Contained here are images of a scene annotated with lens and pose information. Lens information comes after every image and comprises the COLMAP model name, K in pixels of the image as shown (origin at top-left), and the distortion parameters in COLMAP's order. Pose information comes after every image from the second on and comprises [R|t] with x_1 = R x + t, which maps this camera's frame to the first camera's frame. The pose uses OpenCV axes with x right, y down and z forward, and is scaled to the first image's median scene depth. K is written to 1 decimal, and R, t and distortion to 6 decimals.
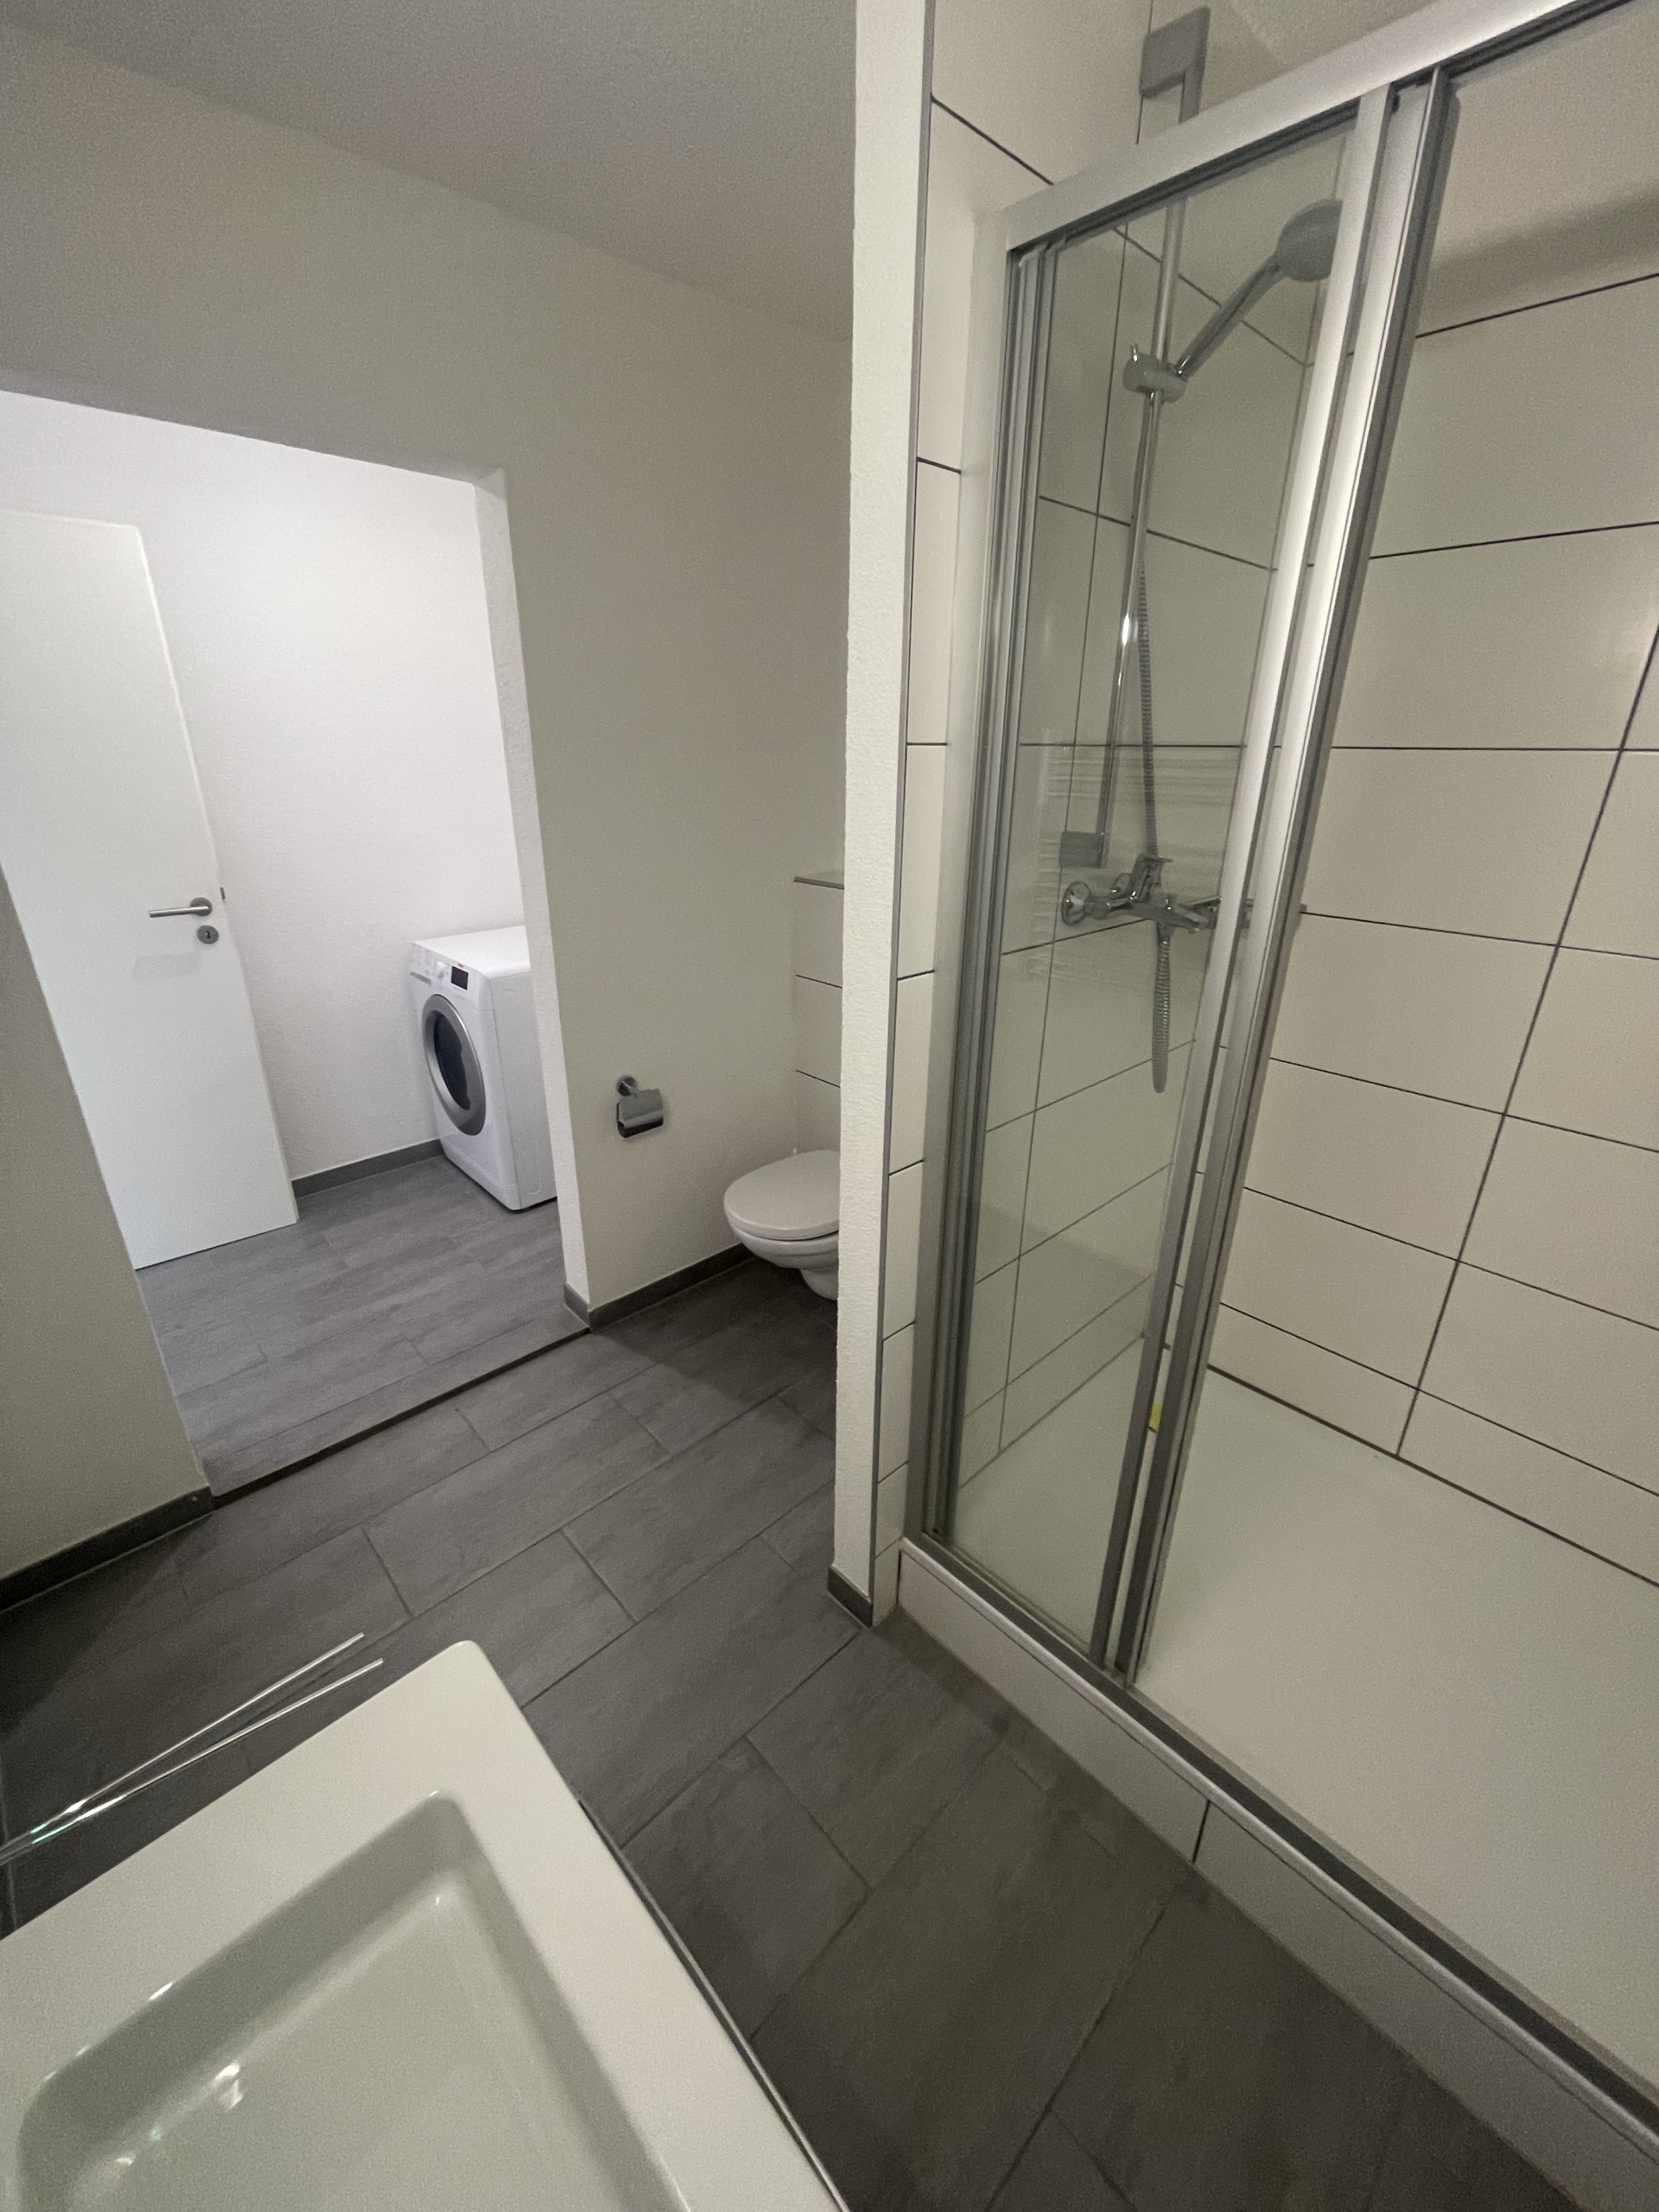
lens RADIAL K [[887.0, 0, 831.1], [0, 887.0, 1103.4], [0, 0, 1]] dist [-0.001629, 0.000227]
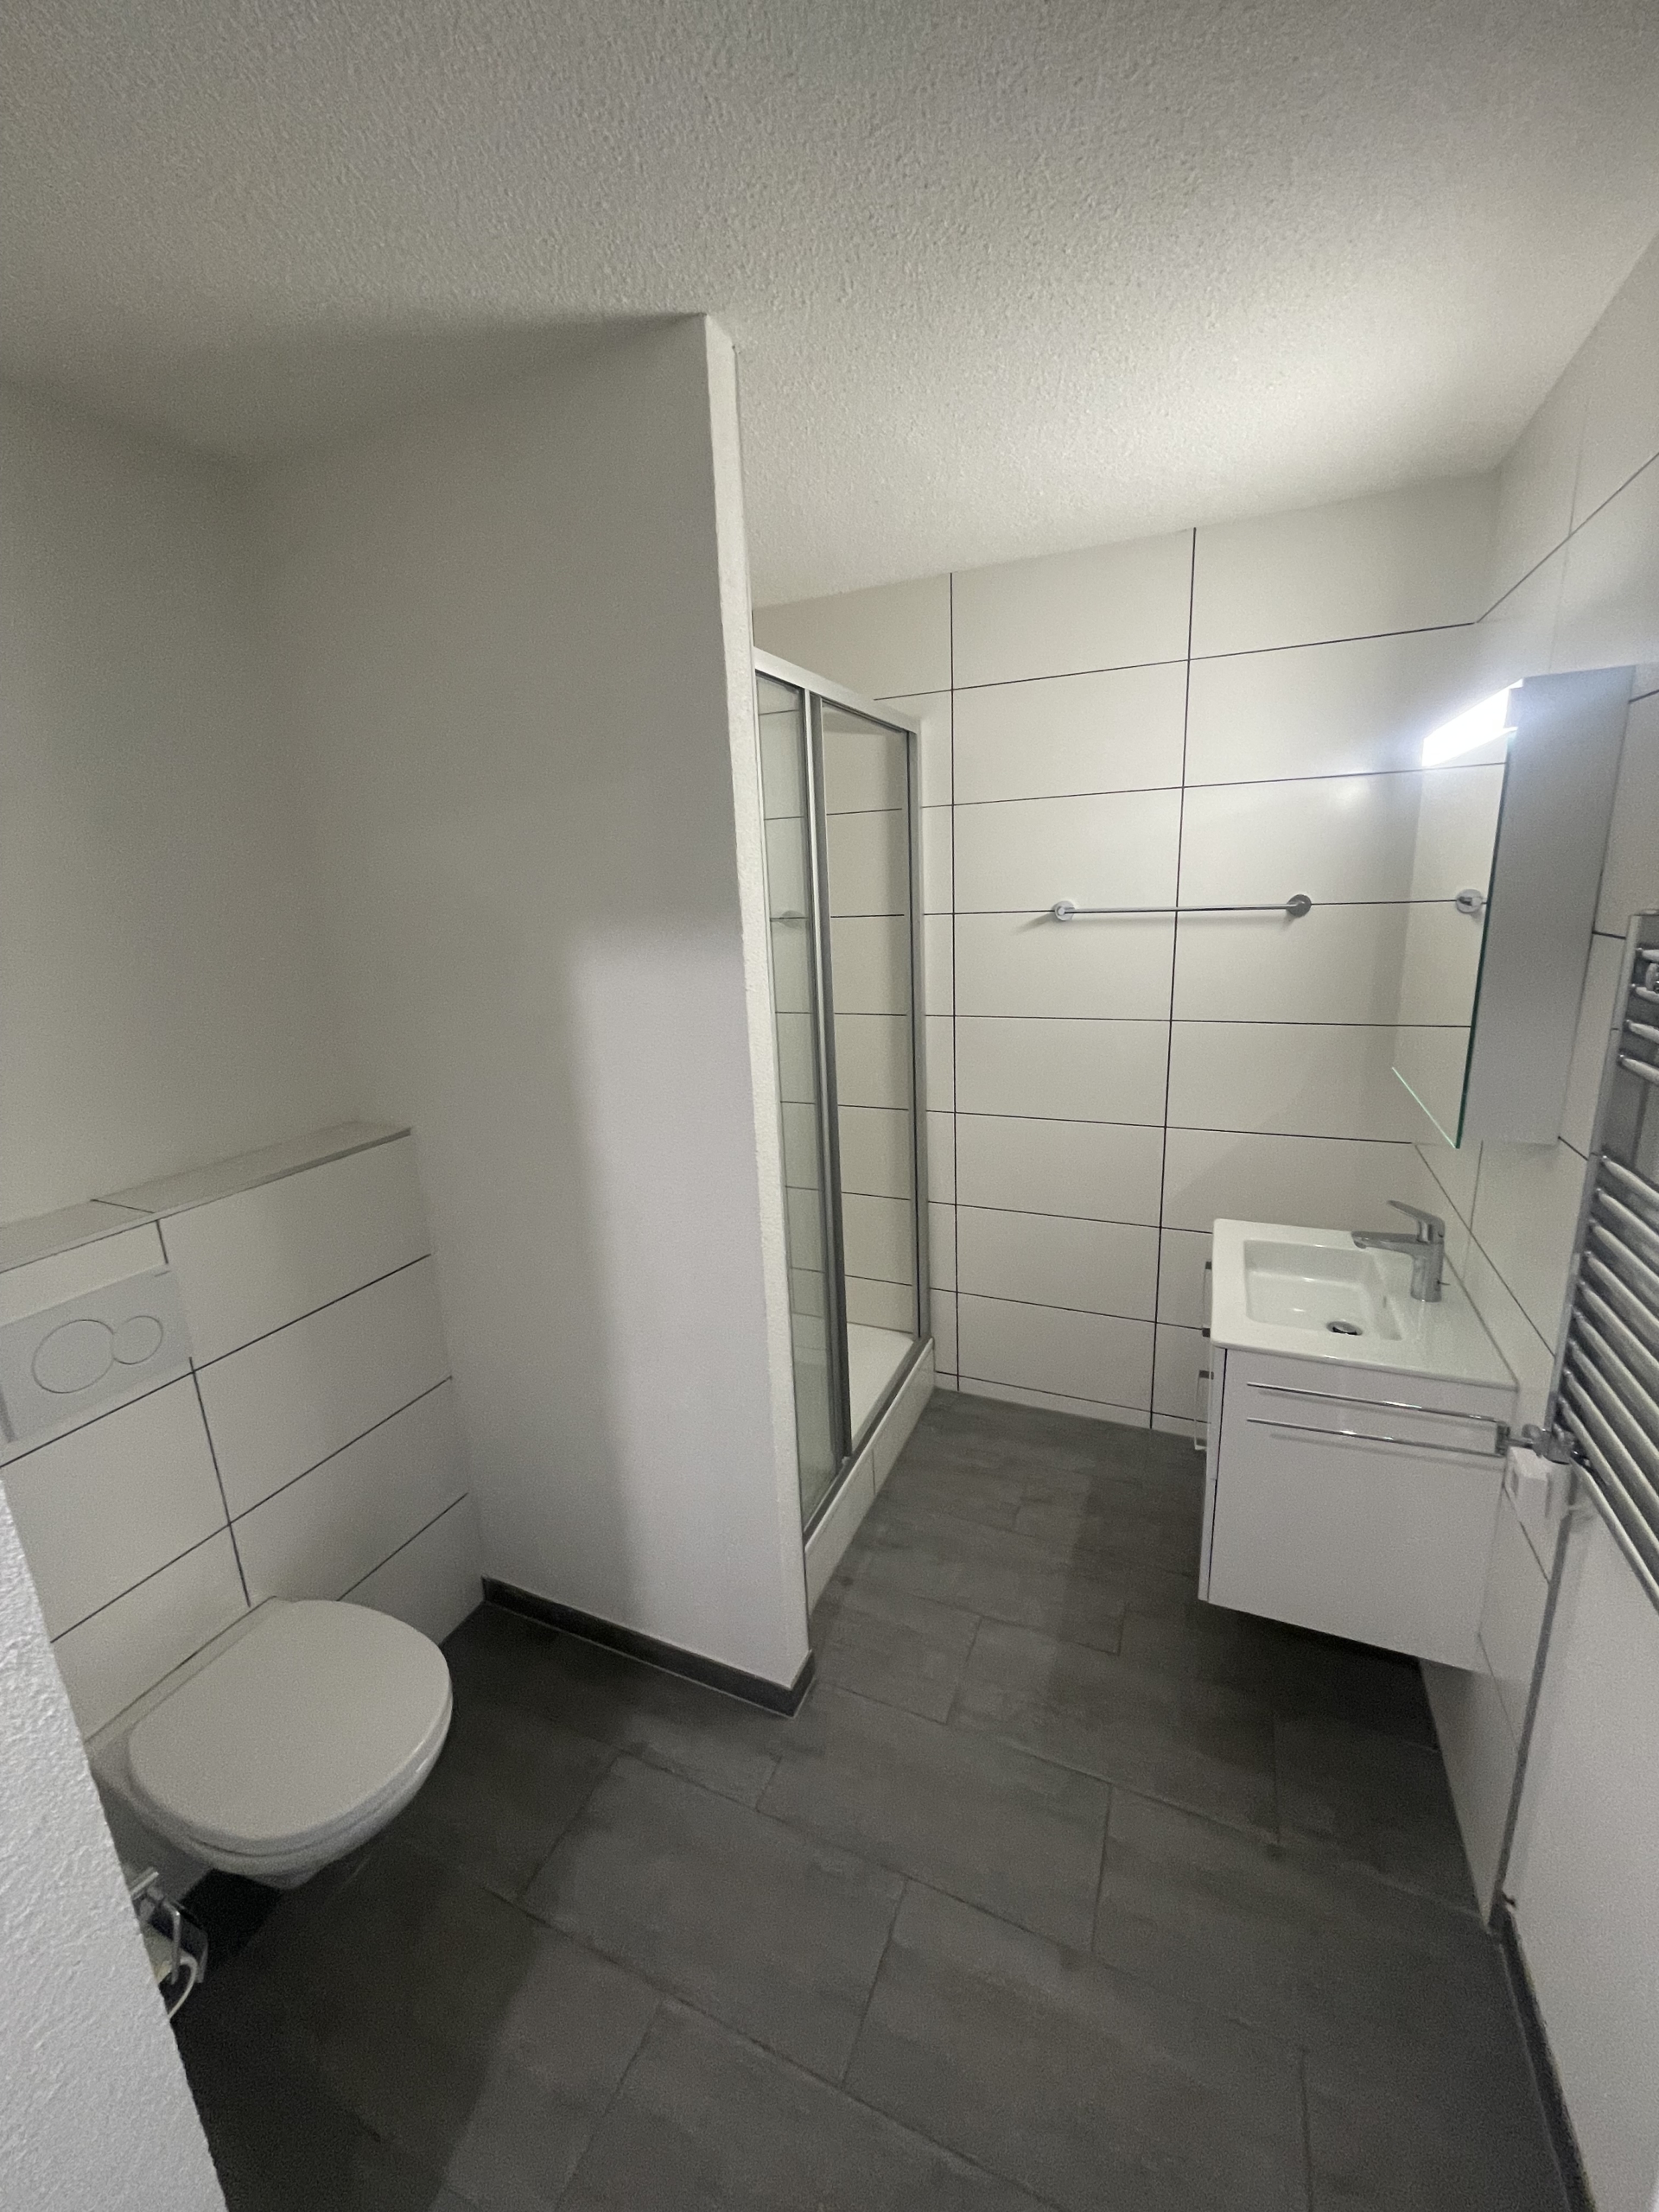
lens RADIAL K [[887.0, 0, 830.2], [0, 887.0, 1104.0], [0, 0, 1]] dist [-0.001629, 0.000227]
pose [[-0.391054, -0.211402, 0.895760, -0.668157], [0.384454, 0.846764, 0.367676, -0.350019], [-0.836225, 0.488160, -0.249856, 0.738976]]
